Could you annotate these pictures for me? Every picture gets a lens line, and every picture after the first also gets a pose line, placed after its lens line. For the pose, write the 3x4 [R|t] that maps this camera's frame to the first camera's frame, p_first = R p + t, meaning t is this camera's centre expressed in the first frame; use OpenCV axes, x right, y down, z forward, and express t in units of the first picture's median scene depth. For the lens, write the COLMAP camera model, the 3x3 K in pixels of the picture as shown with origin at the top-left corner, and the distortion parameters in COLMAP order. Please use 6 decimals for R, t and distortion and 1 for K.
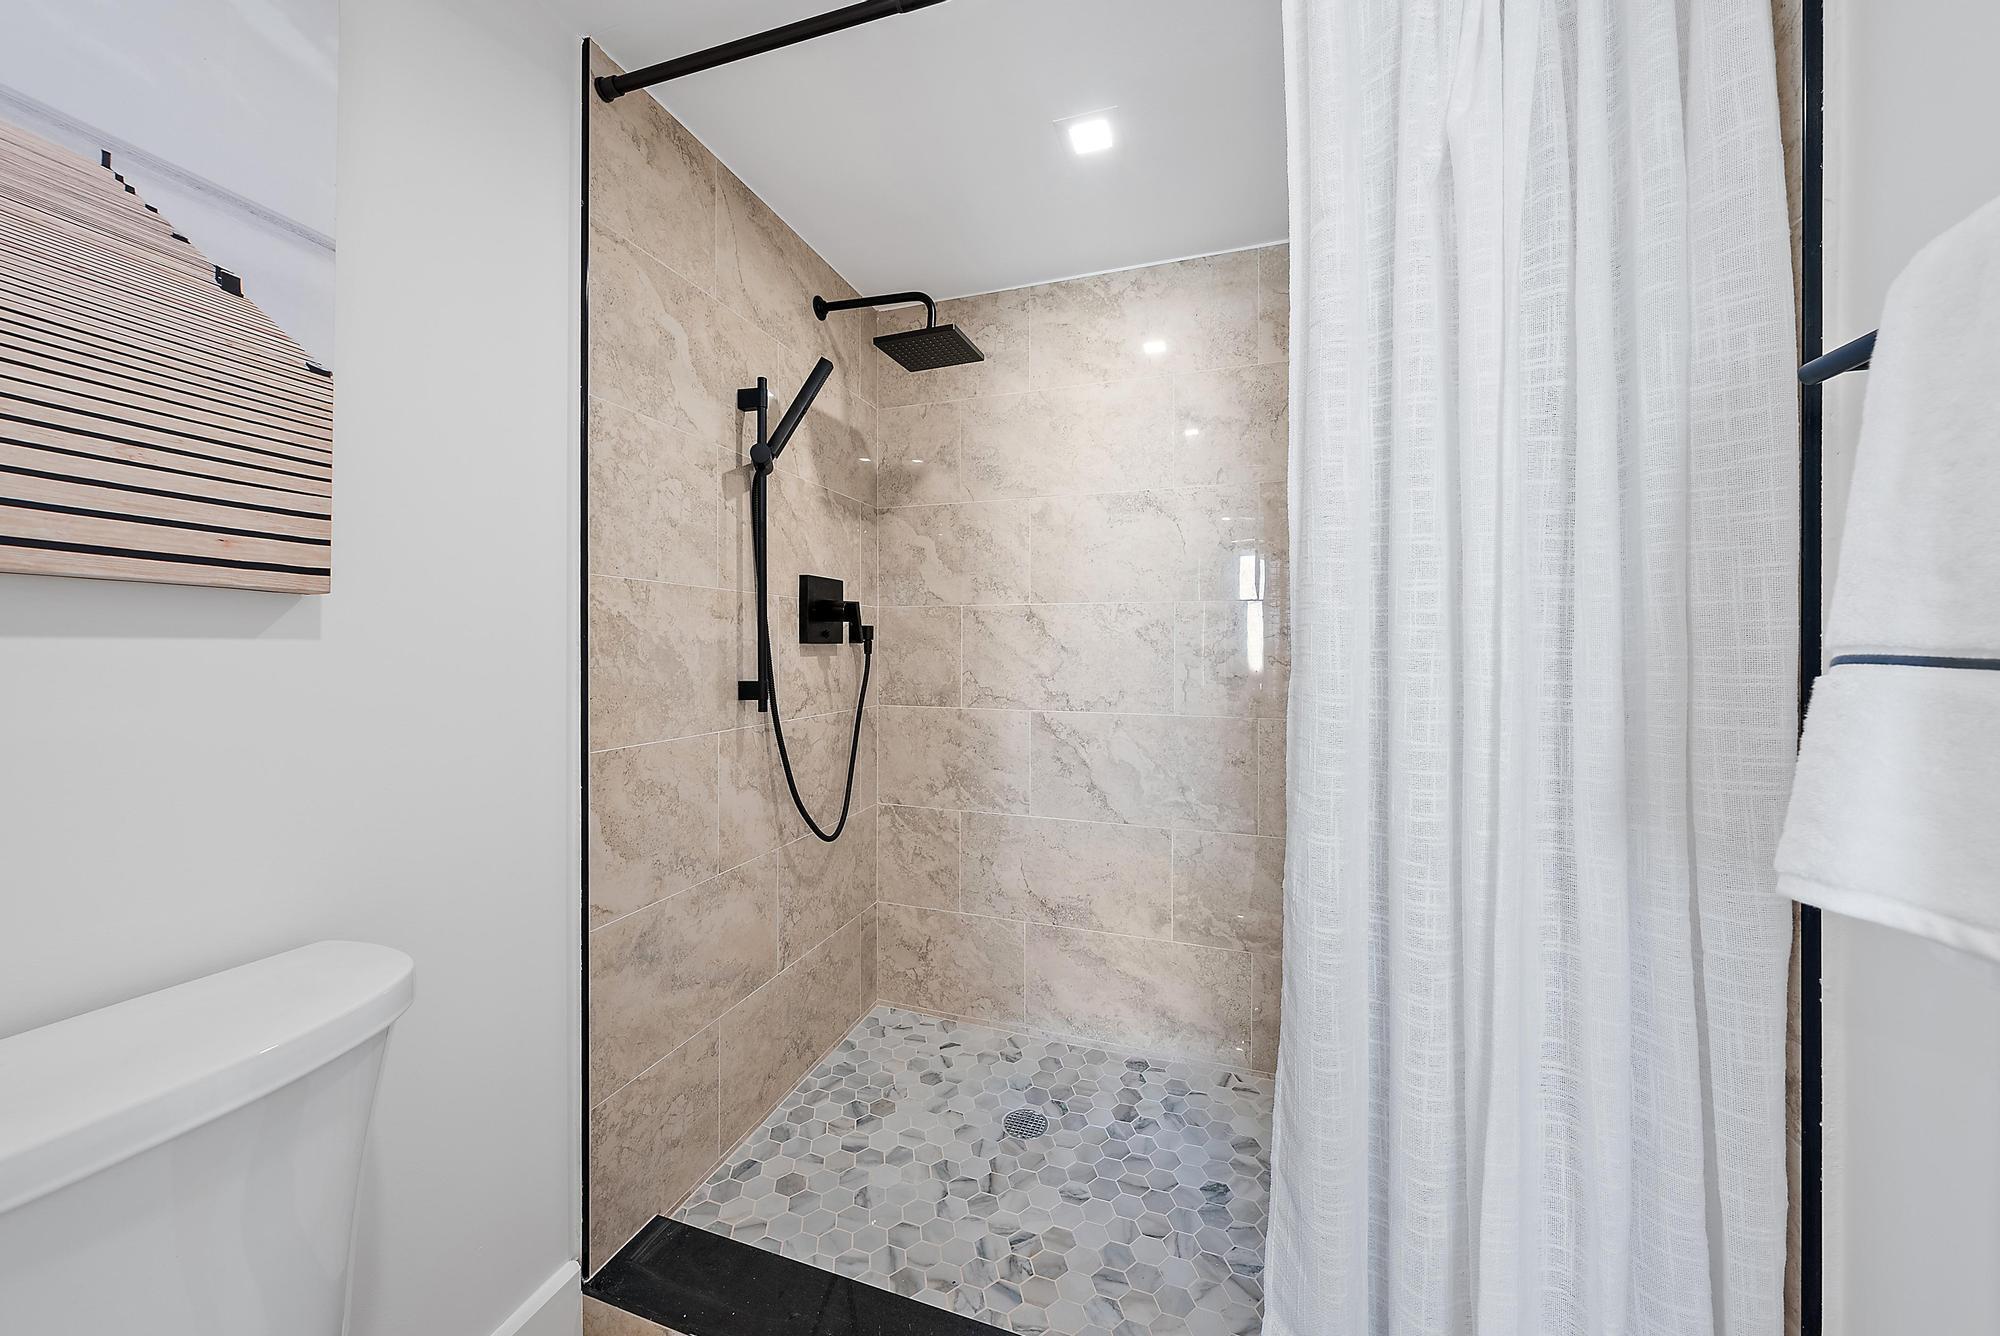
lens RADIAL K [[727.4, 0, 1012.4], [0, 727.4, 649.6], [0, 0, 1]] dist [-0.002087, -0.000072]
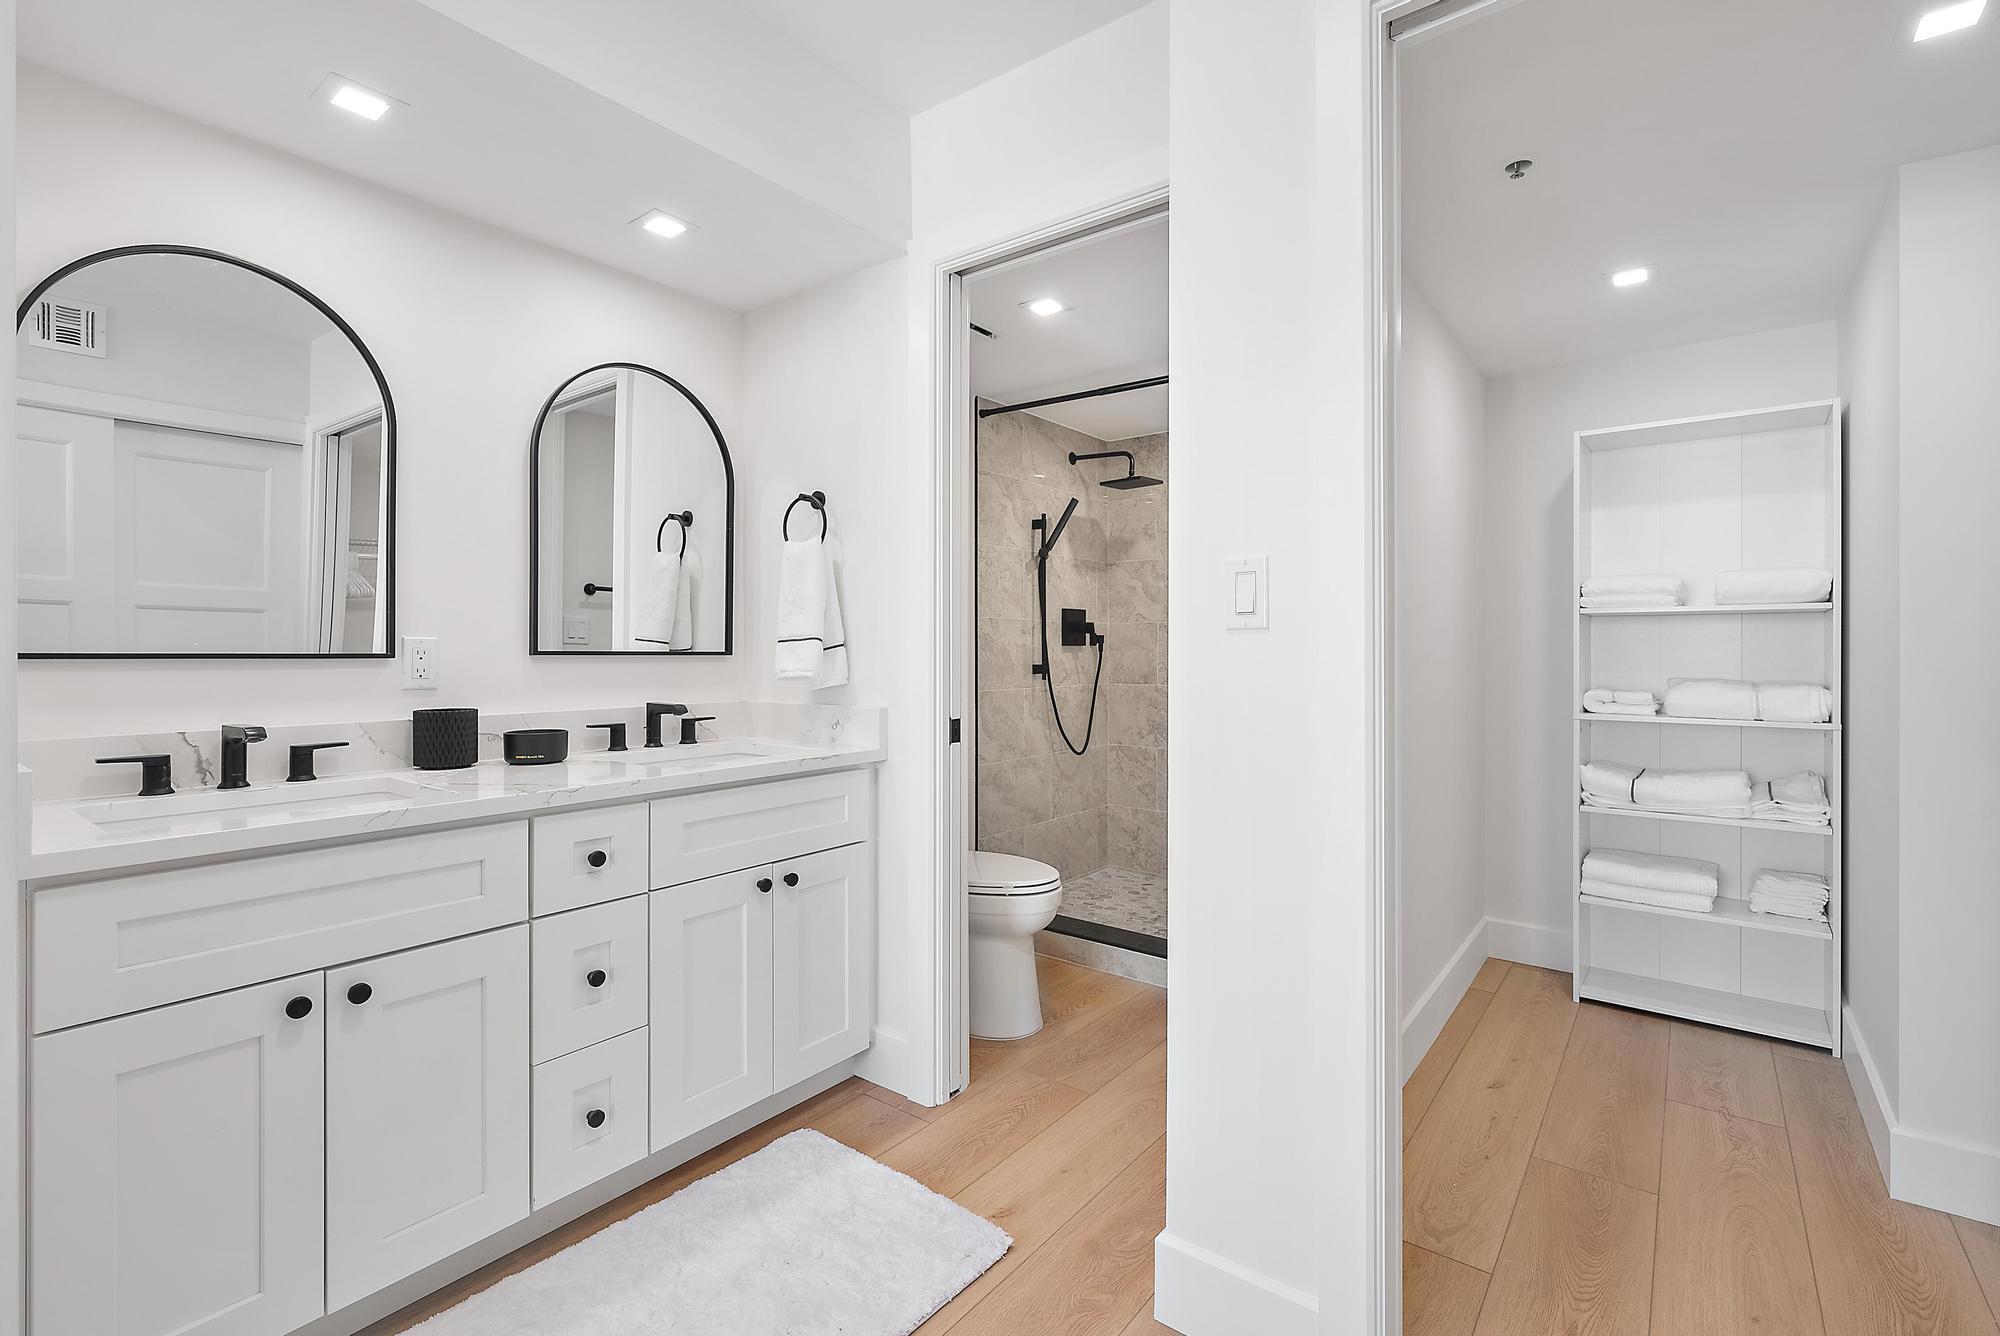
lens RADIAL K [[894.0, 0, 999.4], [0, 894.0, 650.8], [0, 0, 1]] dist [0.009461, 0.000184]
pose [[0.937344, -0.001318, -0.348402, 0.344204], [0.000477, 0.999997, -0.002499, 0.009866], [0.348404, 0.002177, 0.937342, -1.166211]]
